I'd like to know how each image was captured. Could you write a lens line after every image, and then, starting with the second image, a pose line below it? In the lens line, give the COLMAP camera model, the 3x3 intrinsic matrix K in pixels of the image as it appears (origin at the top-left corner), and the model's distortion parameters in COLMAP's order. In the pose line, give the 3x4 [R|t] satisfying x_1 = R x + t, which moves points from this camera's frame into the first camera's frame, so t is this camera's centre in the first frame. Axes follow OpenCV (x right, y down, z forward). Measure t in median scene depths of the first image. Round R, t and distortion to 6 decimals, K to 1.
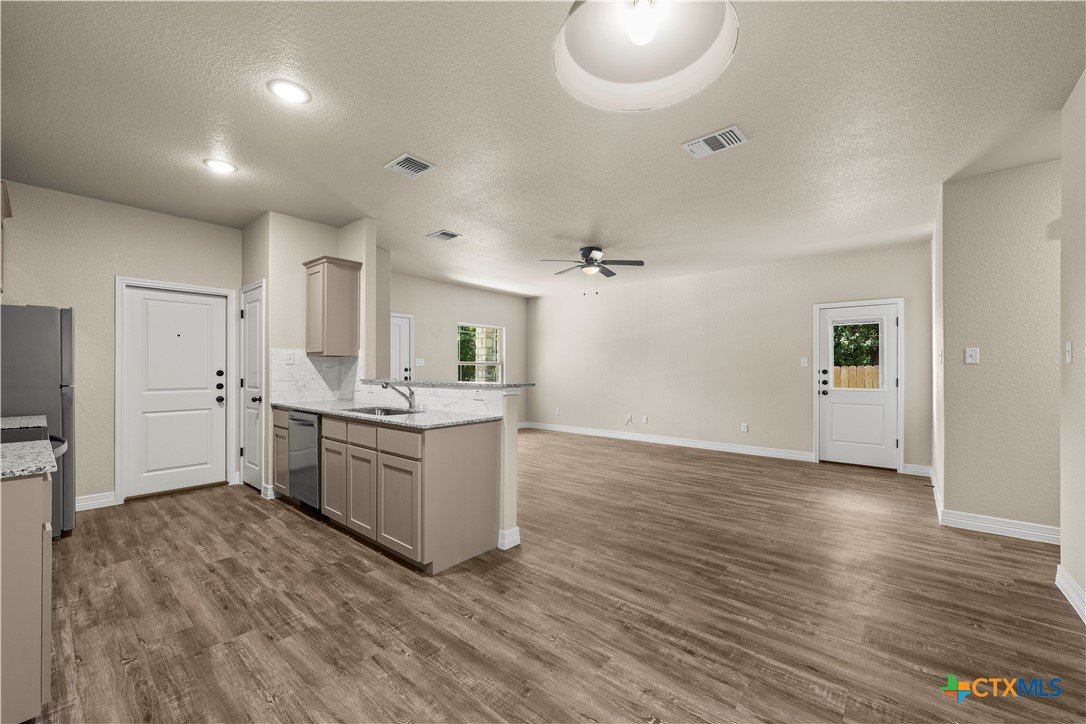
lens RADIAL K [[430.2, 0, 548.3], [0, 430.2, 367.3], [0, 0, 1]] dist [0.001298, -0.001434]
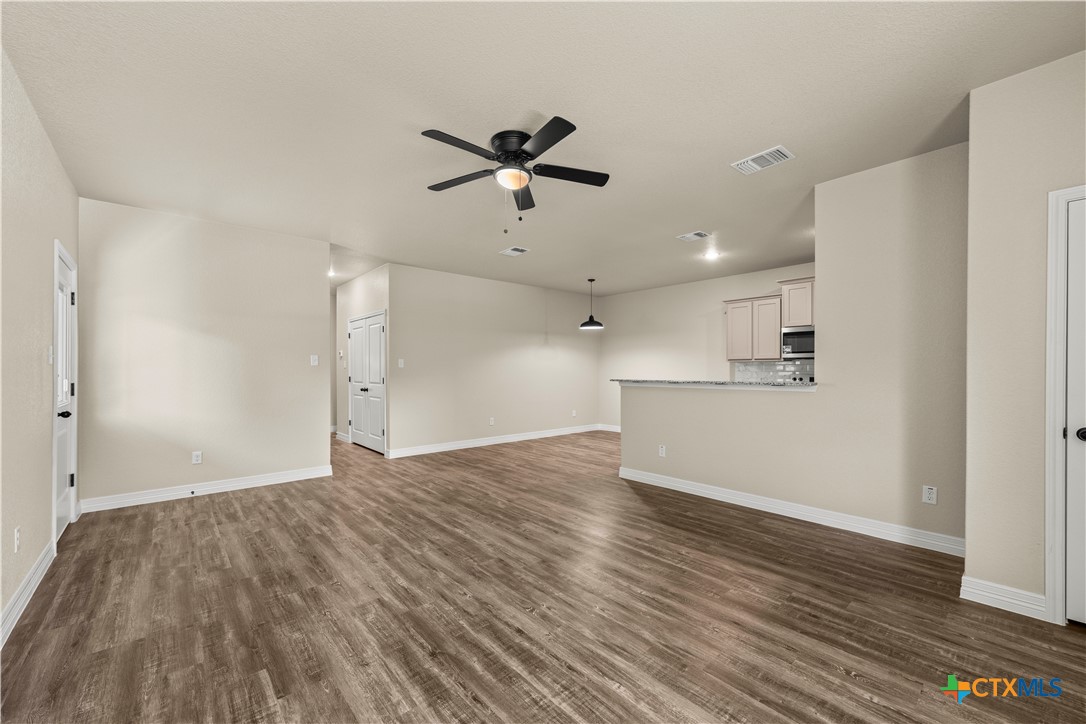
lens RADIAL K [[430.2, 0, 551.8], [0, 430.2, 367.6], [0, 0, 1]] dist [0.001298, -0.001434]
pose [[-0.990770, -0.000389, 0.135550, -0.025717], [-0.001810, 0.999945, -0.010362, 0.008901], [-0.135538, -0.010511, -0.990716, 1.984595]]
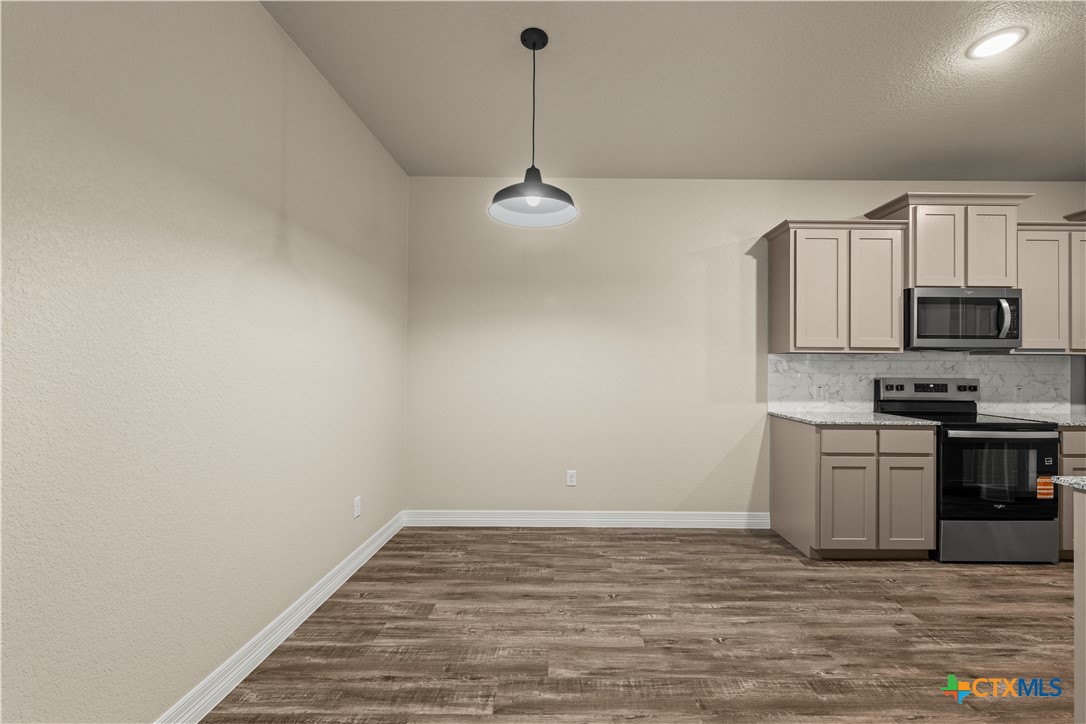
lens RADIAL K [[430.2, 0, 571.3], [0, 430.2, 364.6], [0, 0, 1]] dist [0.001298, -0.001434]
pose [[-0.764583, -0.010674, -0.644437, 0.323724], [-0.006446, 0.999939, -0.008914, 0.000181], [0.644493, -0.002661, -0.764606, 0.625308]]
